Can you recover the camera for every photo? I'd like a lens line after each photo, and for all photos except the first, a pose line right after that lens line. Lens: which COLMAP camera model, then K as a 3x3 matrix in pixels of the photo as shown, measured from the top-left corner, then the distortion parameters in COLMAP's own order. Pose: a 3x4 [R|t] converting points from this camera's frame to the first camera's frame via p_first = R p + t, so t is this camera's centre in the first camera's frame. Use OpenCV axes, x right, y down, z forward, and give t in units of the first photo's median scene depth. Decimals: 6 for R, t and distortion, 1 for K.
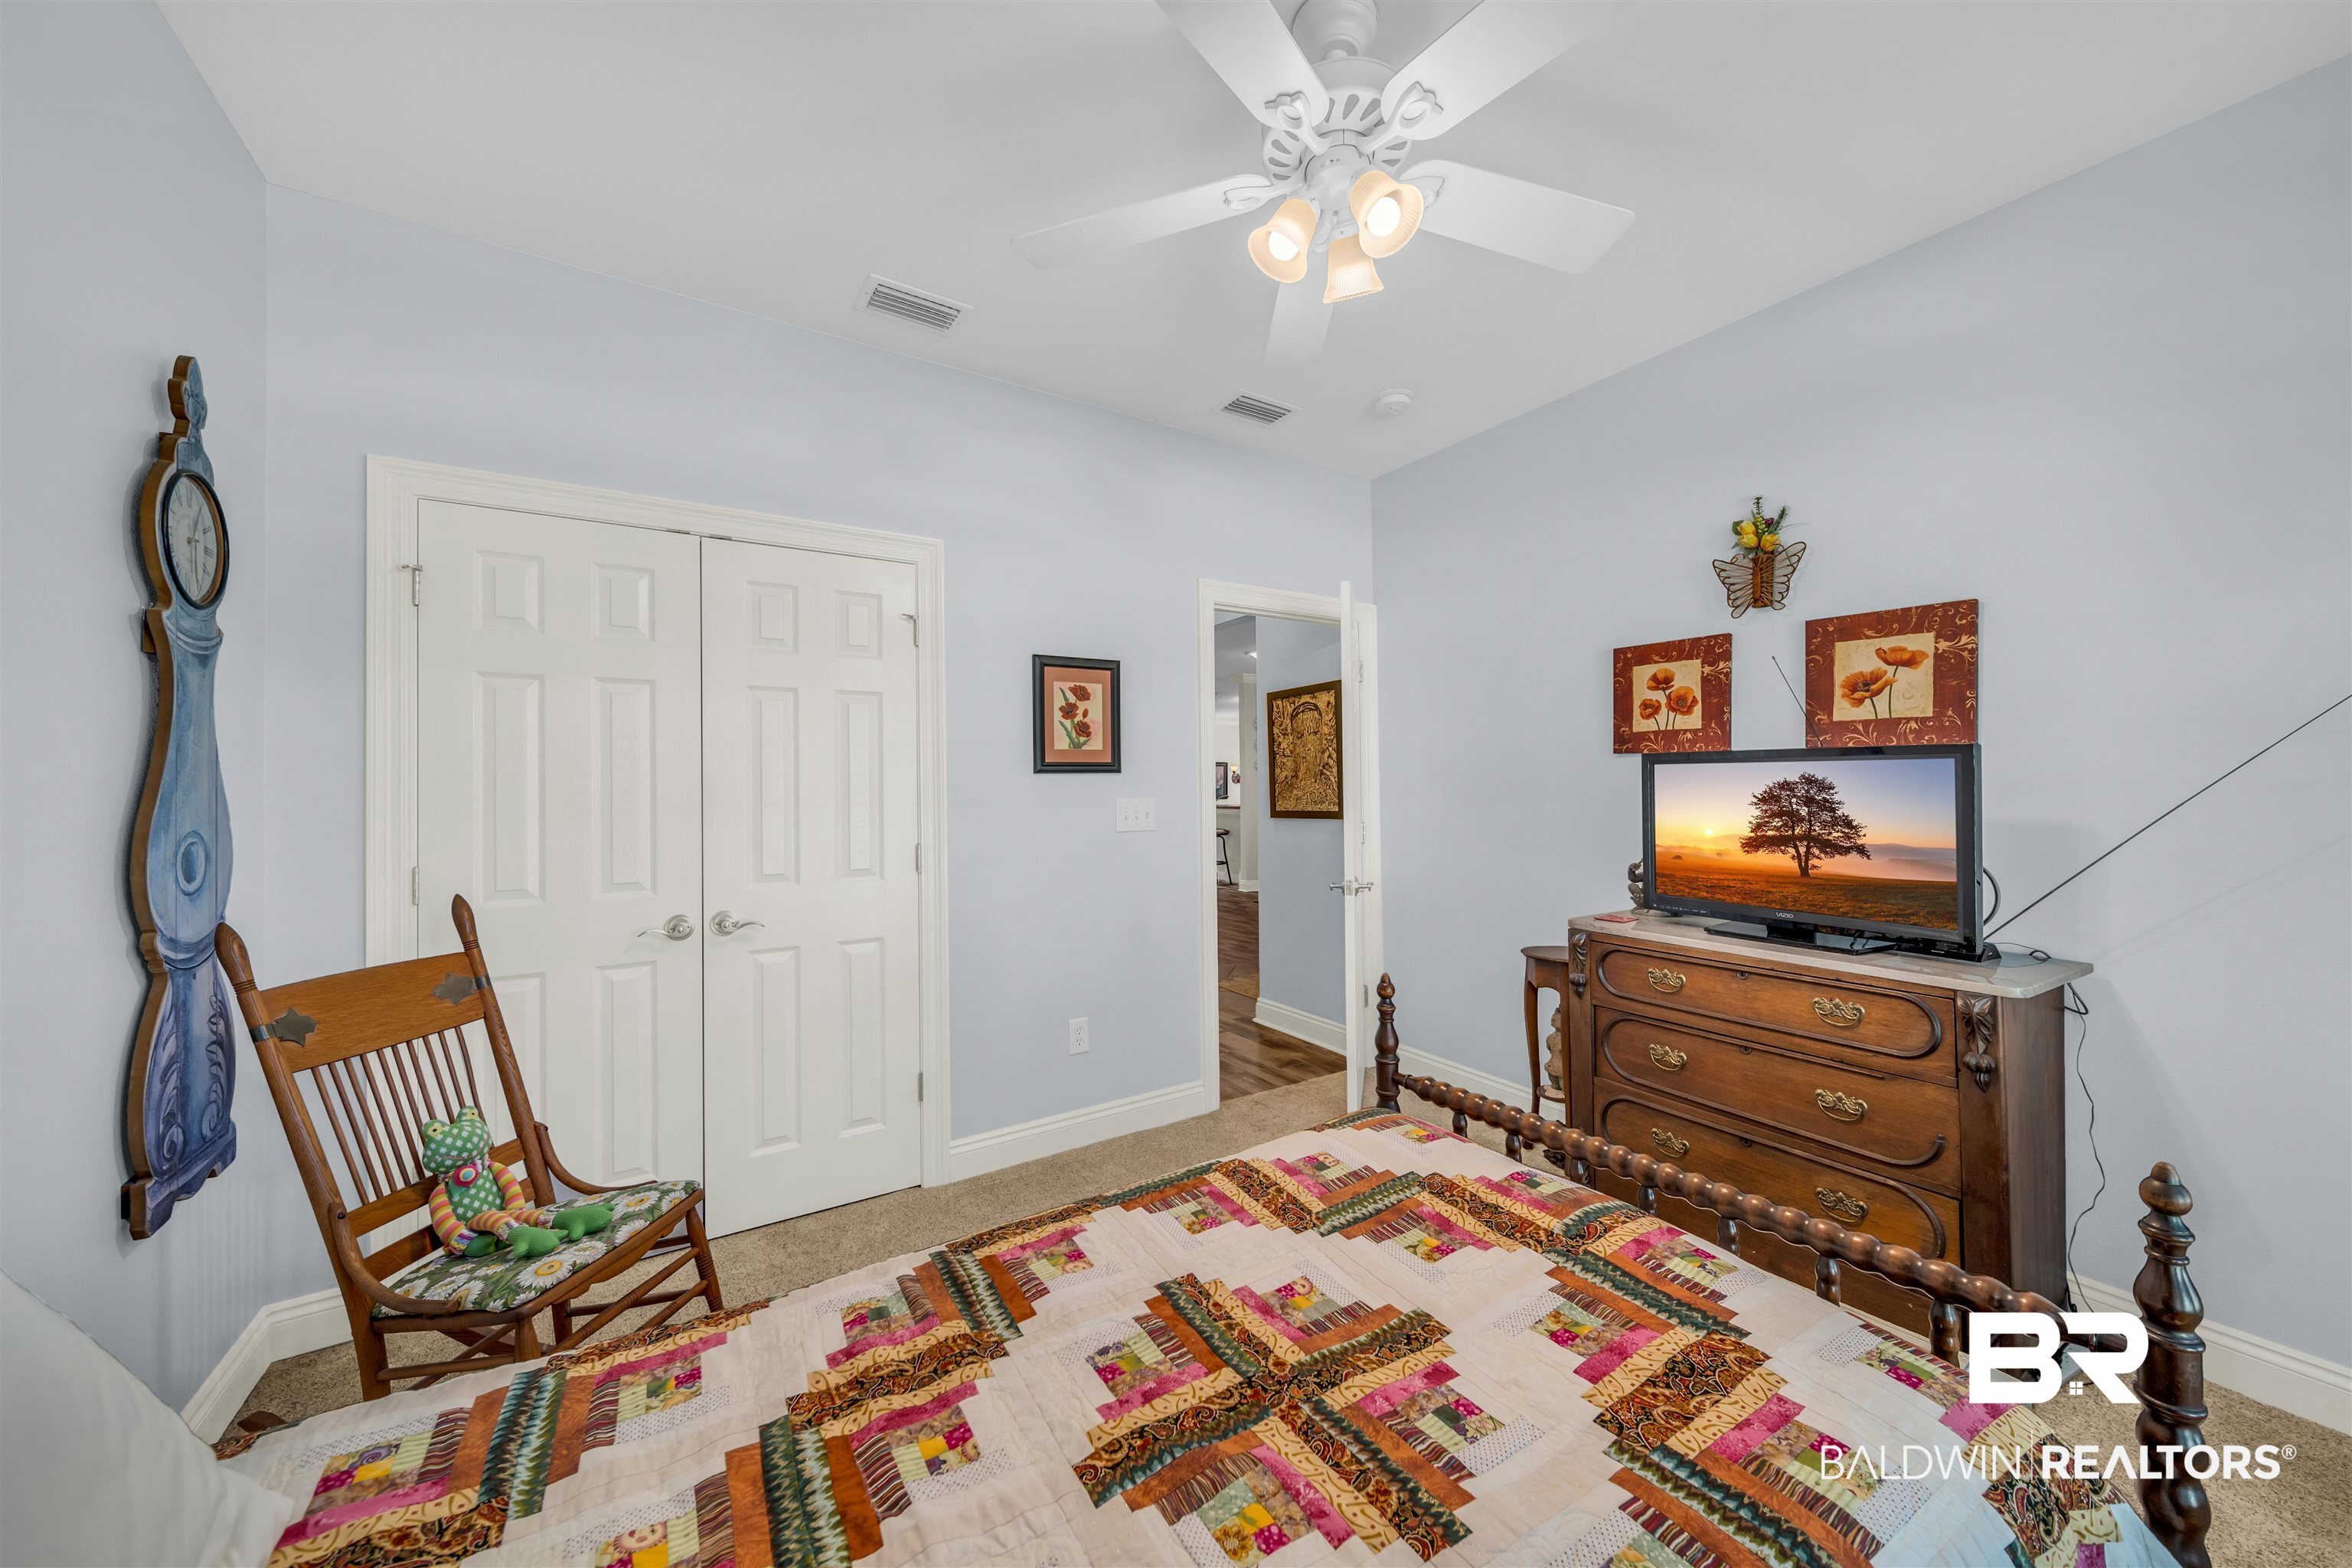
lens RADIAL K [[833.8, 0, 1174.9], [0, 833.8, 782.8], [0, 0, 1]] dist [0.002431, -0.000019]
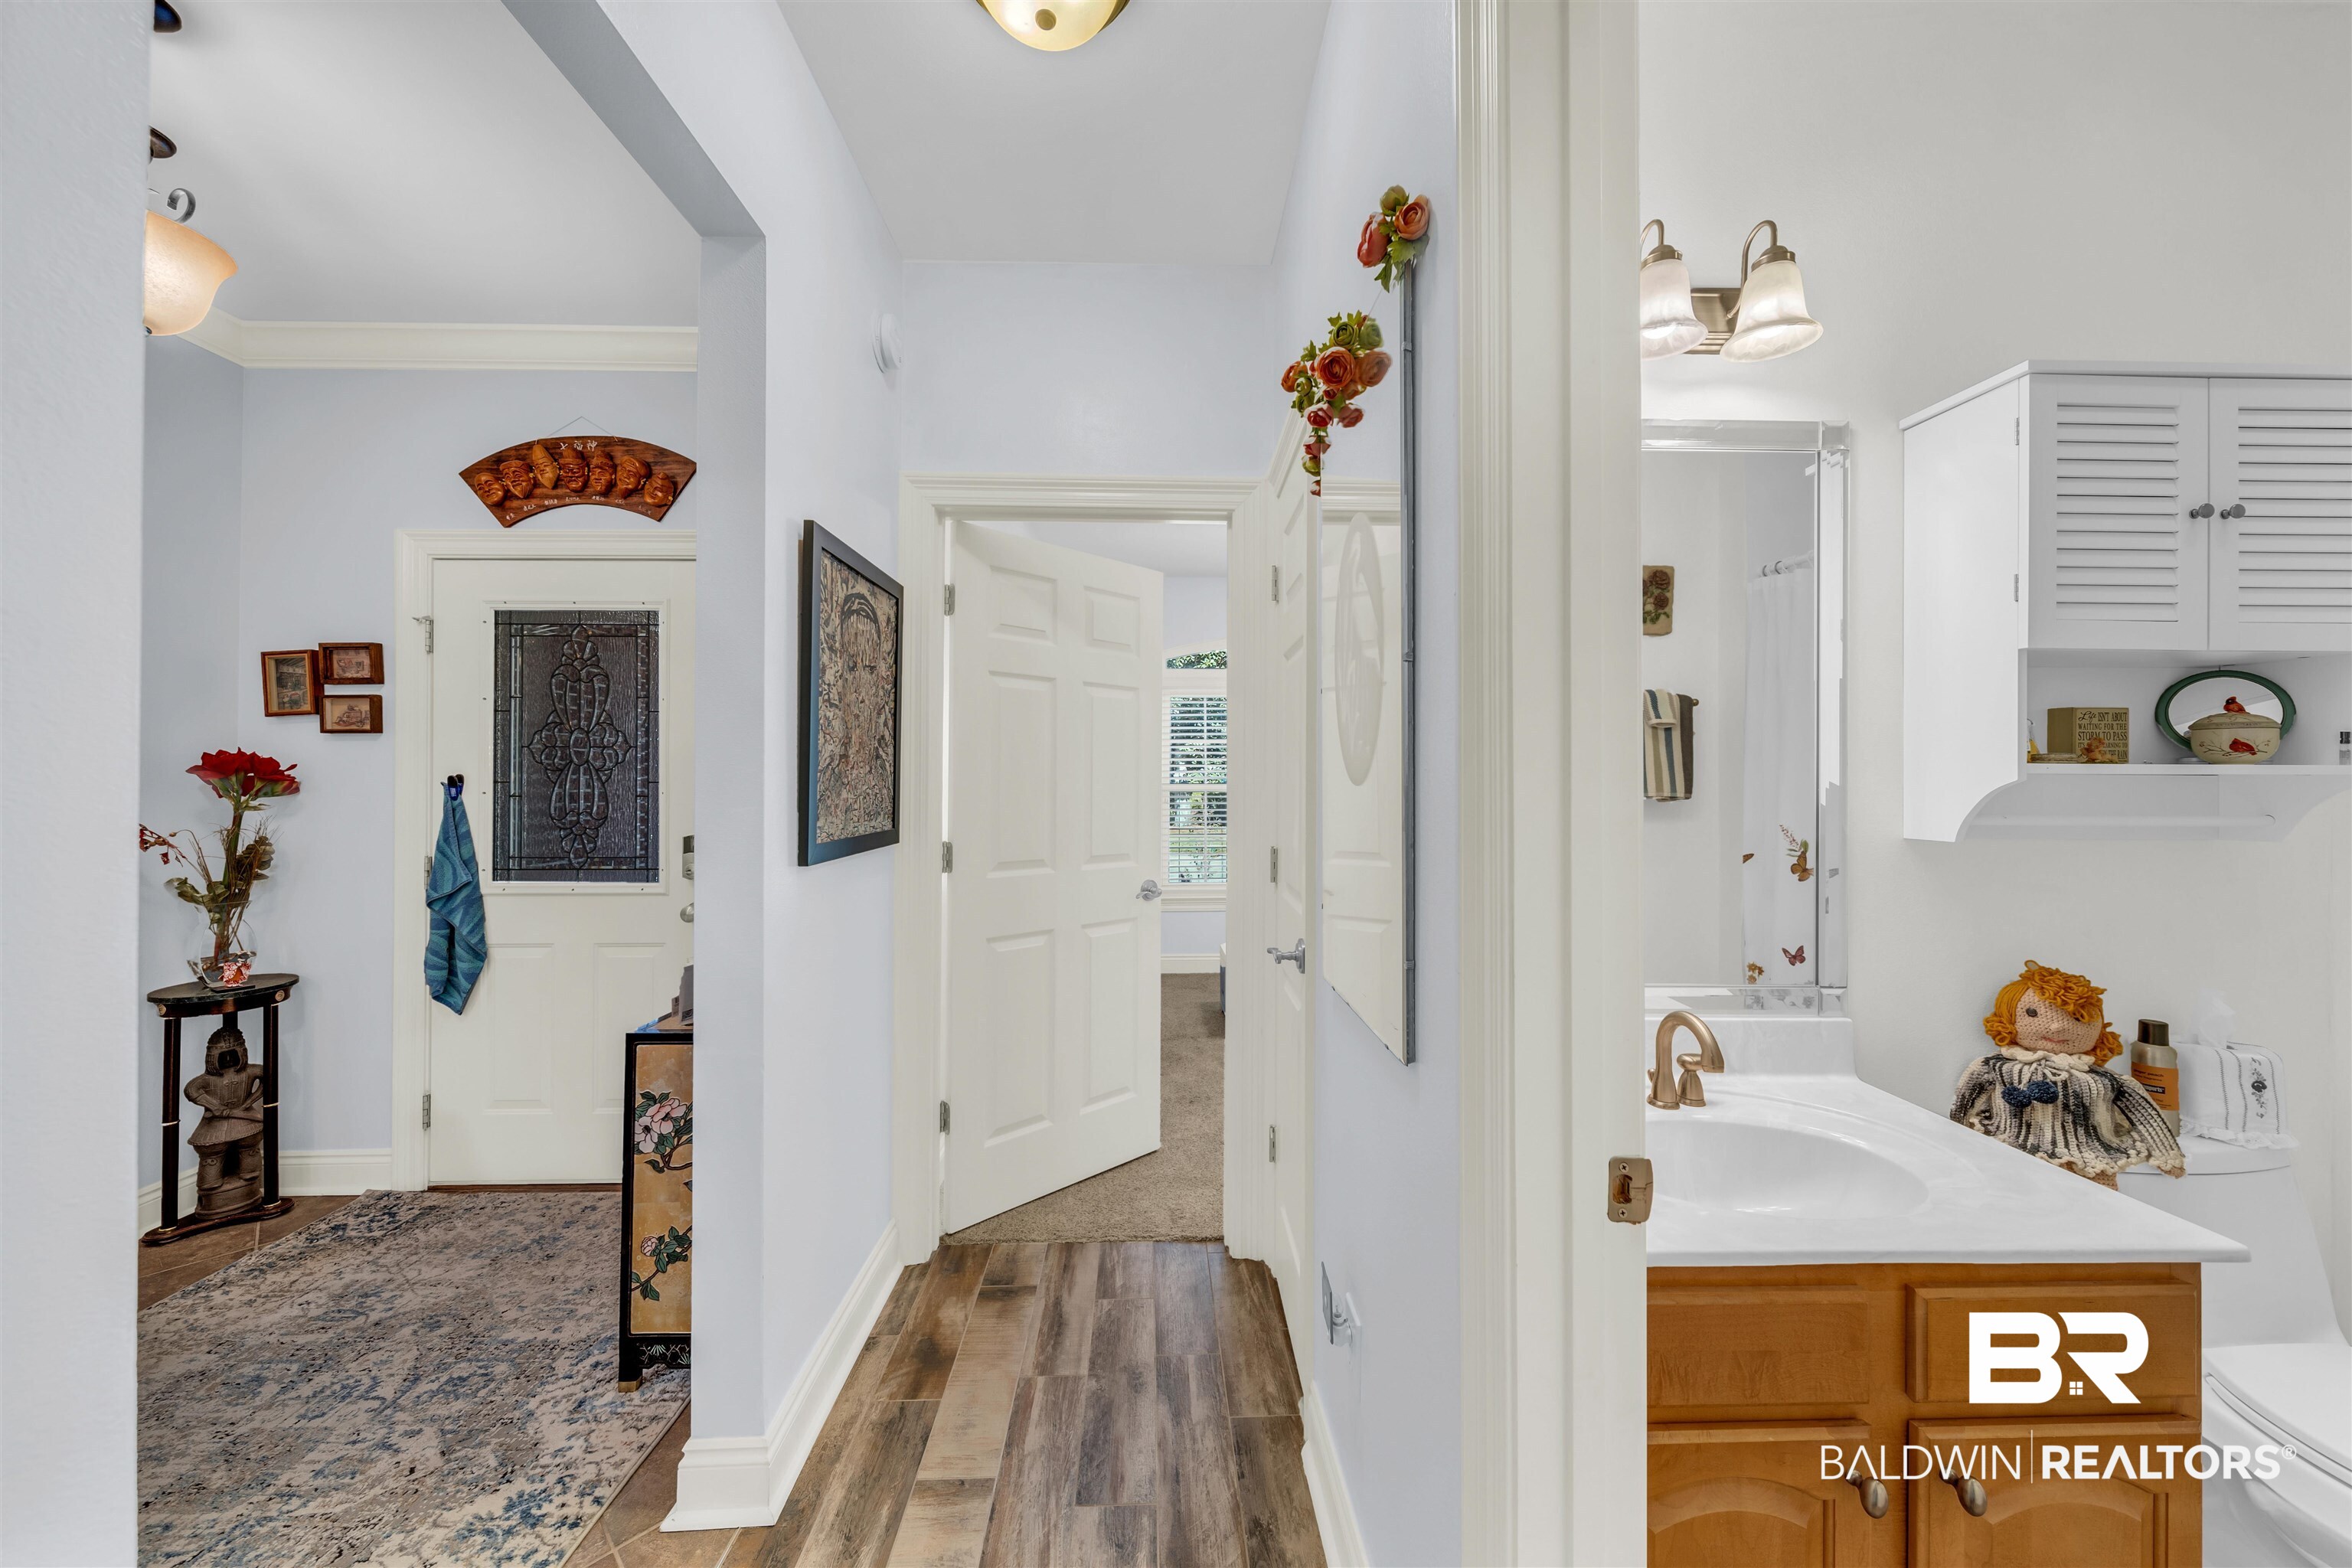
lens RADIAL K [[833.8, 0, 1179.1], [0, 833.8, 774.3], [0, 0, 1]] dist [0.002431, -0.000019]
pose [[-0.859963, 0.003172, 0.510347, -0.228530], [-0.002110, 0.999950, -0.009771, 0.003978], [-0.510352, -0.009480, -0.859913, 1.355334]]
